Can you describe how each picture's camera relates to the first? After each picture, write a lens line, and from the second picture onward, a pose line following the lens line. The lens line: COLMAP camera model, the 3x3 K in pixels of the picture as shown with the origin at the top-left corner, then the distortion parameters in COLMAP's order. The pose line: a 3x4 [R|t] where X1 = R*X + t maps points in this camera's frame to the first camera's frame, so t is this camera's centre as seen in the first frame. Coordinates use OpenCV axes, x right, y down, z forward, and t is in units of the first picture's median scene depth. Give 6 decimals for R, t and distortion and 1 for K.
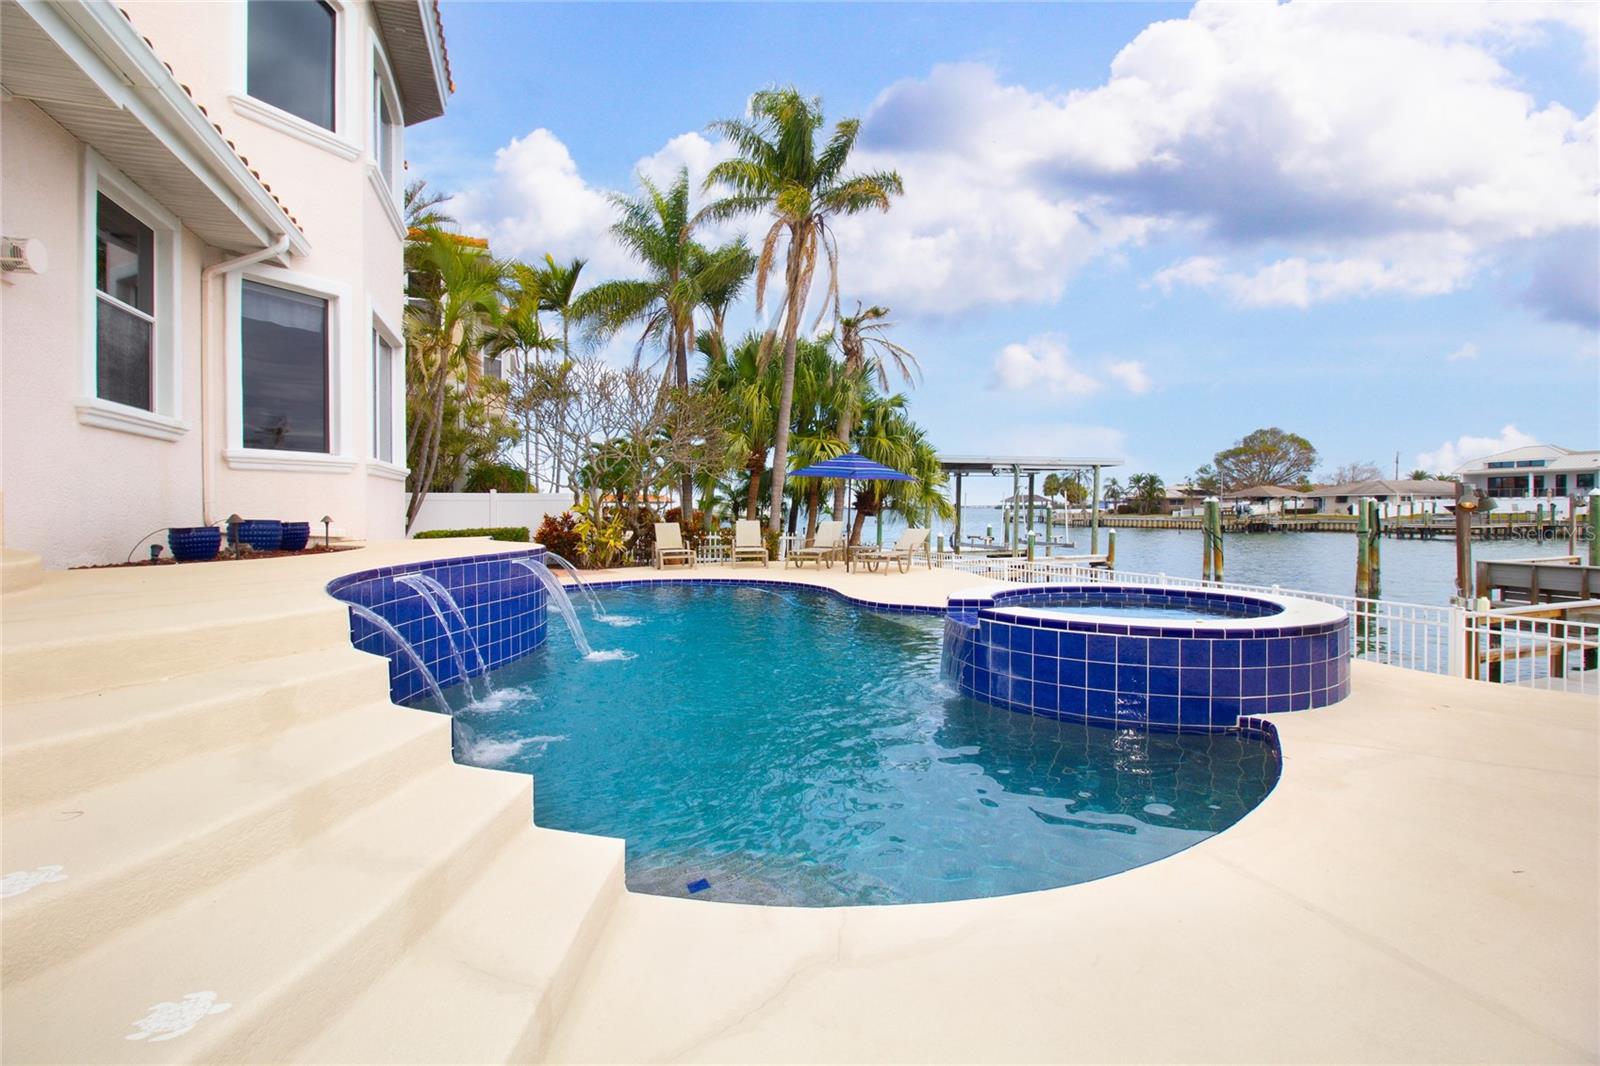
lens RADIAL K [[742.1, 0, 800.0], [0, 742.1, 533.0], [0, 0, 1]] dist [0.026888, -0.023634]
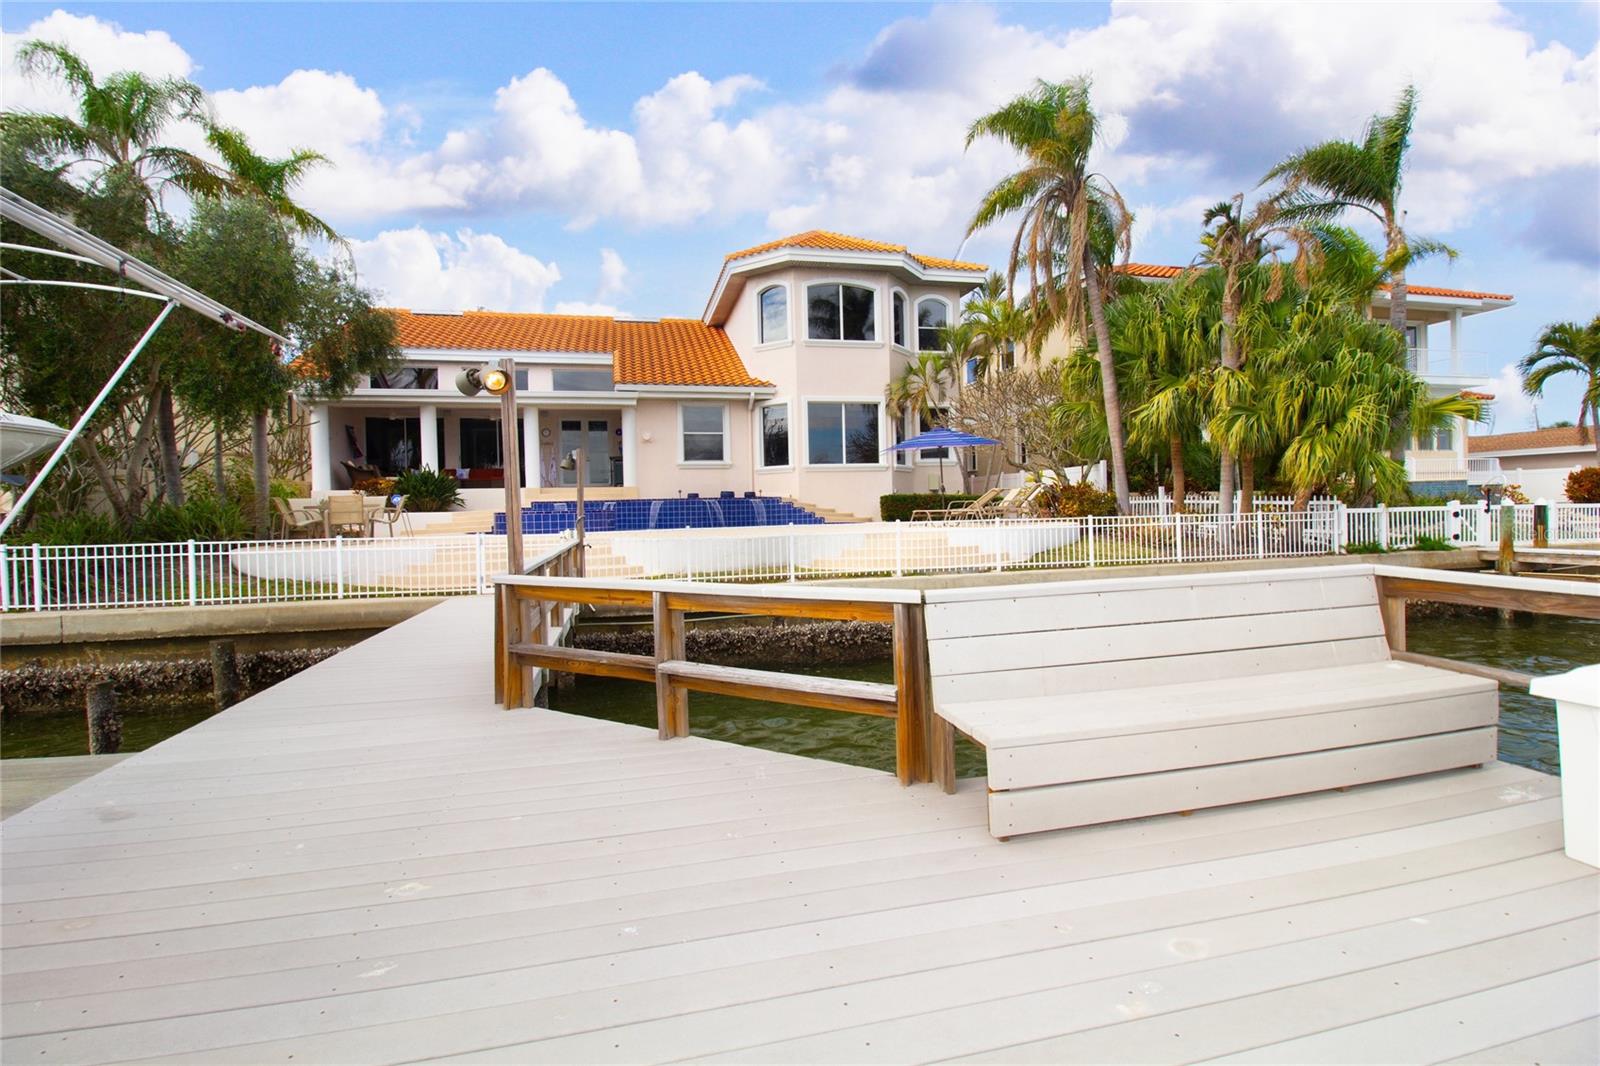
lens RADIAL K [[744.2, 0, 789.4], [0, 744.2, 525.5], [0, 0, 1]] dist [0.002428, -0.015342]
pose [[-0.117899, 0.015063, -0.992911, 2.352919], [-0.003781, 0.999871, 0.015618, 0.075134], [0.993018, 0.005596, -0.117826, 1.633557]]
